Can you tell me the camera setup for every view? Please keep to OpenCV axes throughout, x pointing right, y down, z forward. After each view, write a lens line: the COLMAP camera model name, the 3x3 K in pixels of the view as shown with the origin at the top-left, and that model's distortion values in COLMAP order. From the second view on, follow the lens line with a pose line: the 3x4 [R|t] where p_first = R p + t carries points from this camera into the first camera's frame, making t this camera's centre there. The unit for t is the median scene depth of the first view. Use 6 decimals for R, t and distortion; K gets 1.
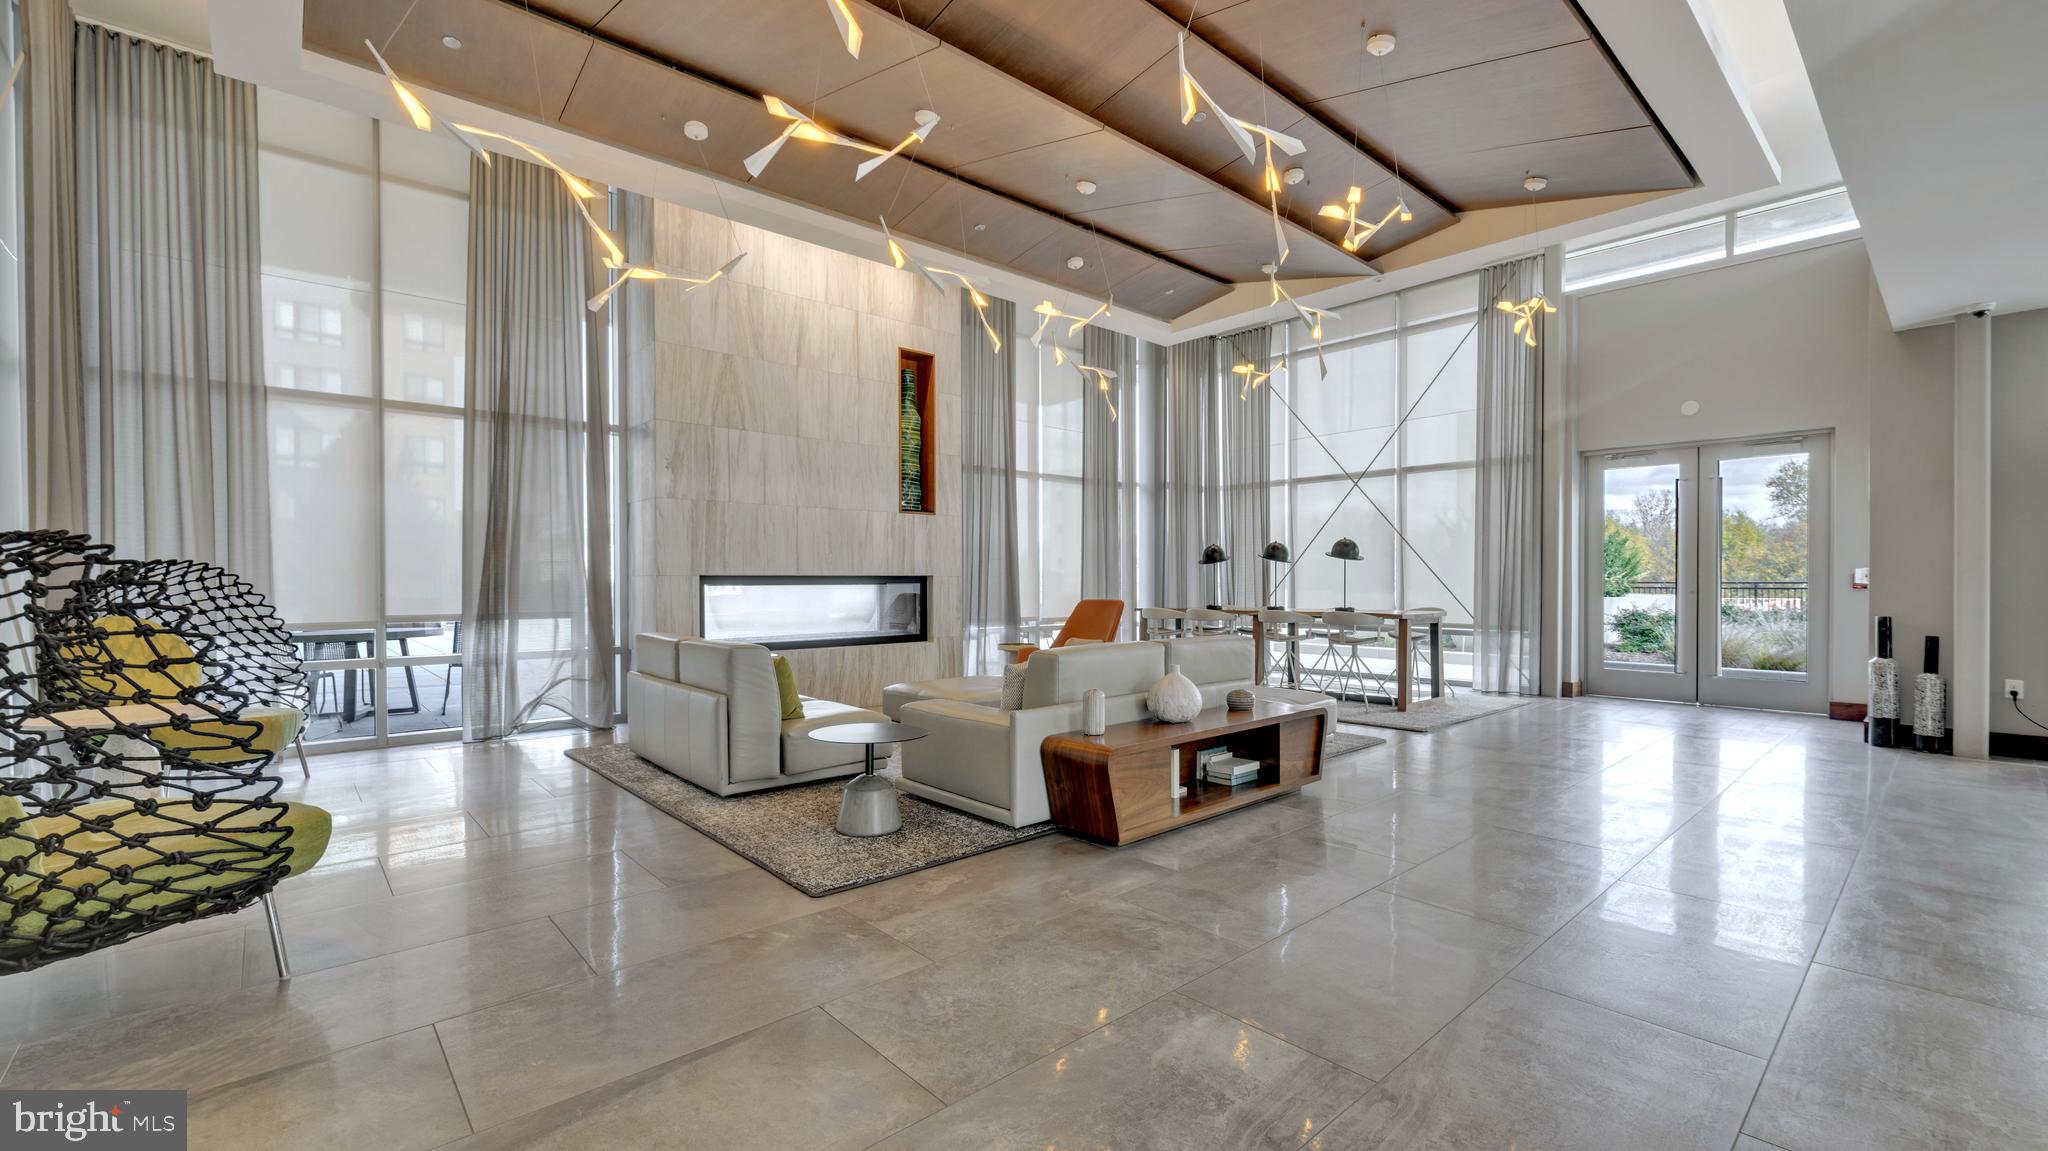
lens RADIAL K [[849.5, 0, 1024.0], [0, 849.5, 575.5], [0, 0, 1]] dist [-0.000950, -0.000066]
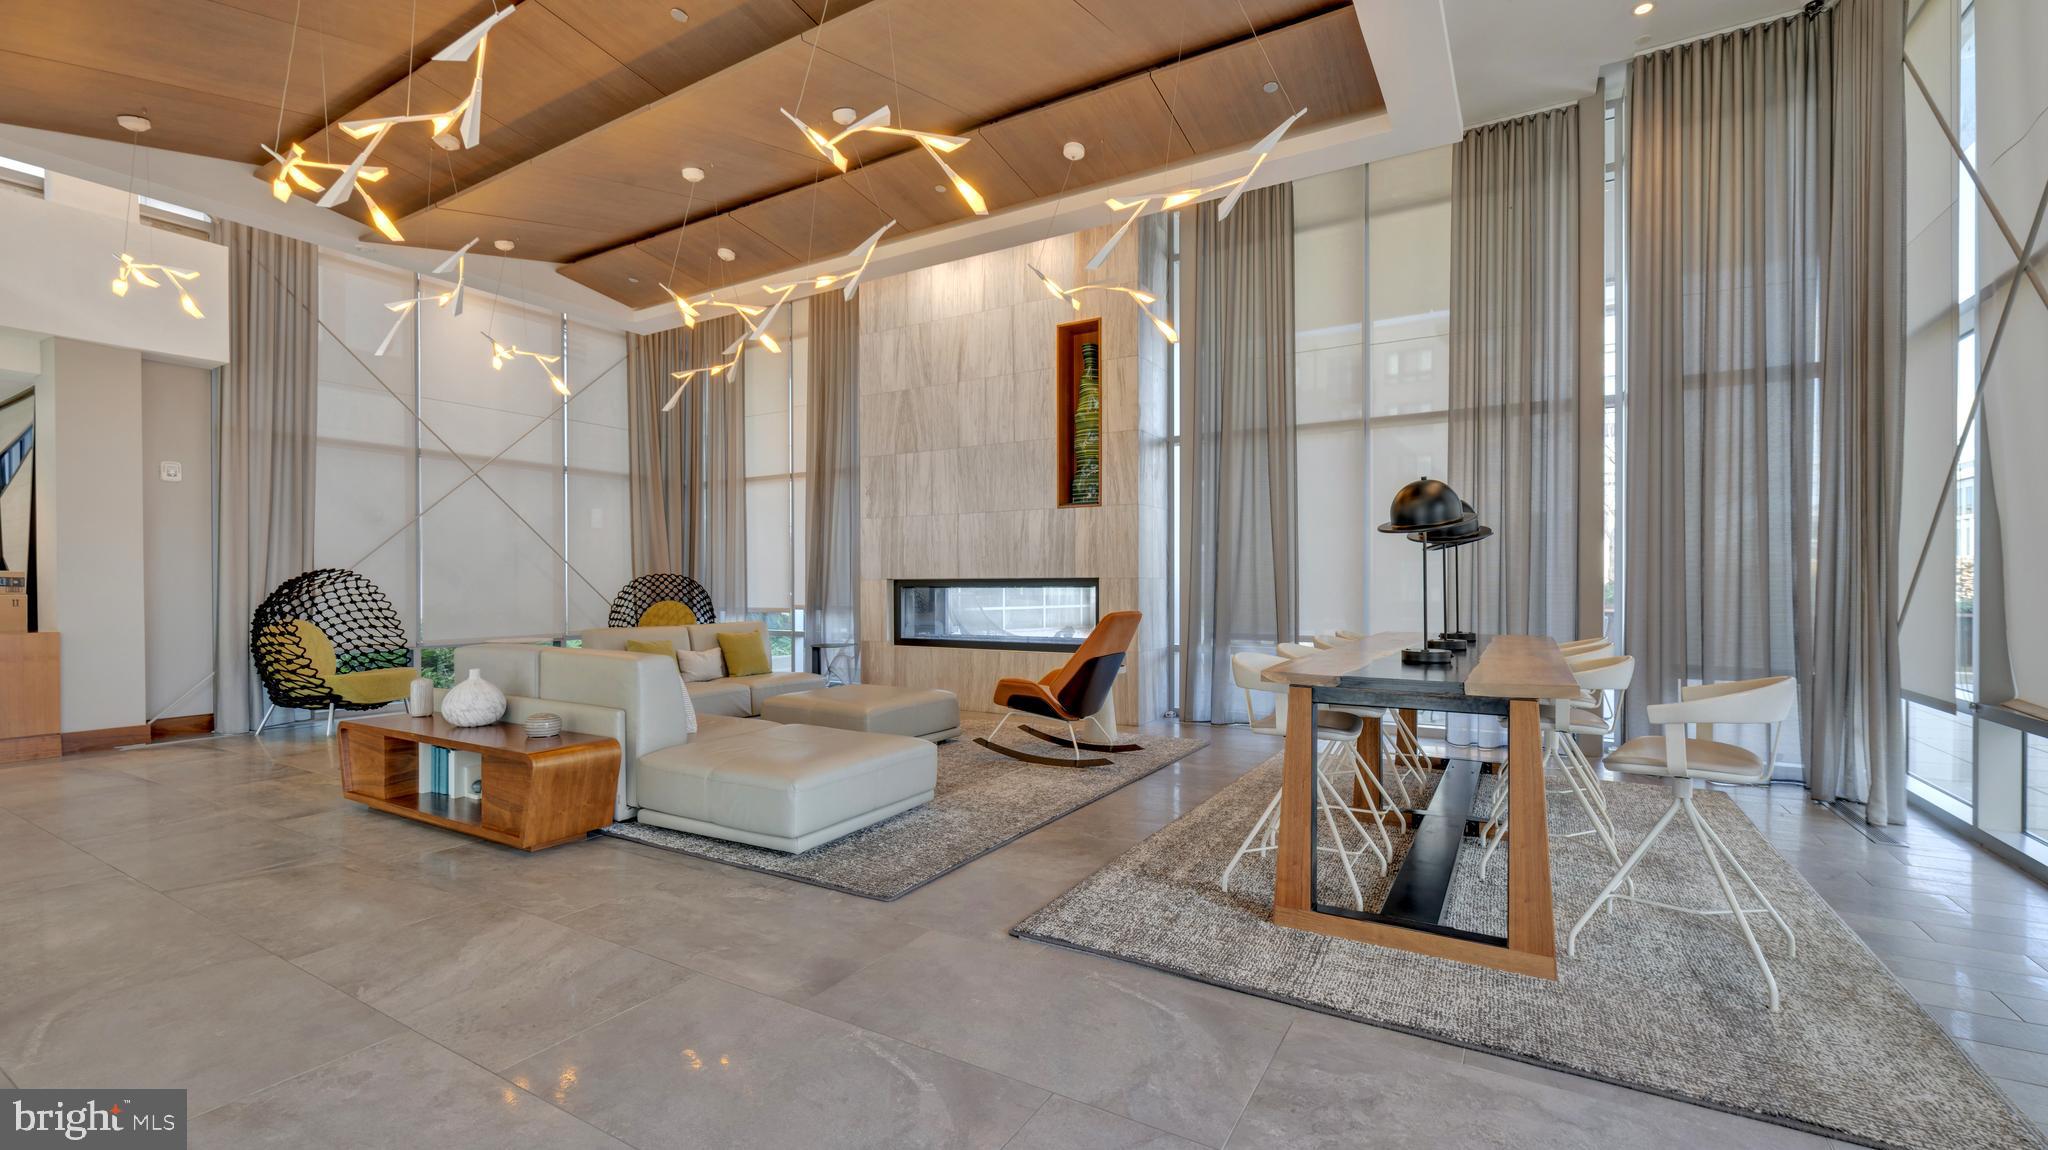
lens RADIAL K [[849.5, 0, 1024.0], [0, 849.5, 575.0], [0, 0, 1]] dist [-0.000950, -0.000066]
pose [[0.295738, -0.000477, -0.955269, 0.772558], [0.009928, 0.999947, 0.002574, -0.006175], [0.955218, -0.010245, 0.295727, 0.760200]]
